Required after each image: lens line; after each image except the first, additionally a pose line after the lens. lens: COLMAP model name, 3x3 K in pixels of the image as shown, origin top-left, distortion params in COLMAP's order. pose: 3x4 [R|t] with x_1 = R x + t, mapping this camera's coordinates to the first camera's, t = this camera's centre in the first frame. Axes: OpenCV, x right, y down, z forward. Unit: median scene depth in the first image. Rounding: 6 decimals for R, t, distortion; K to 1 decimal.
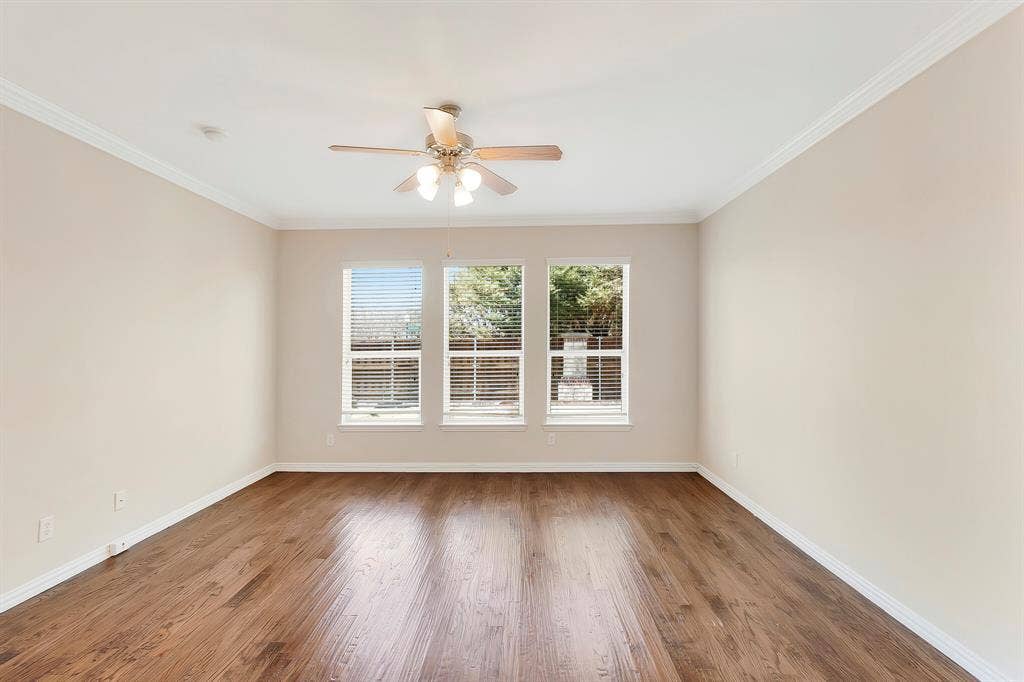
lens RADIAL K [[487.2, 0, 508.7], [0, 487.2, 315.5], [0, 0, 1]] dist [-0.005745, 0.000243]
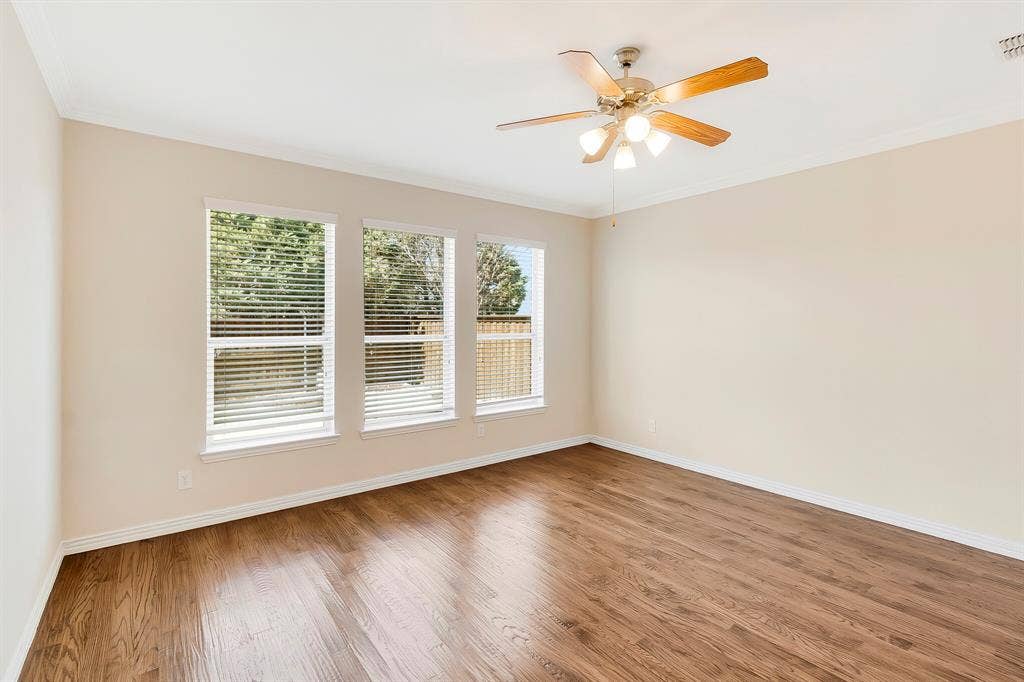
lens RADIAL K [[475.3, 0, 512.1], [0, 475.3, 321.6], [0, 0, 1]] dist [0.000049, -0.001252]
pose [[0.771896, 0.013272, 0.635610, -0.449761], [-0.038588, 0.998917, 0.026003, 0.022311], [-0.634577, -0.044599, 0.771572, 0.284206]]
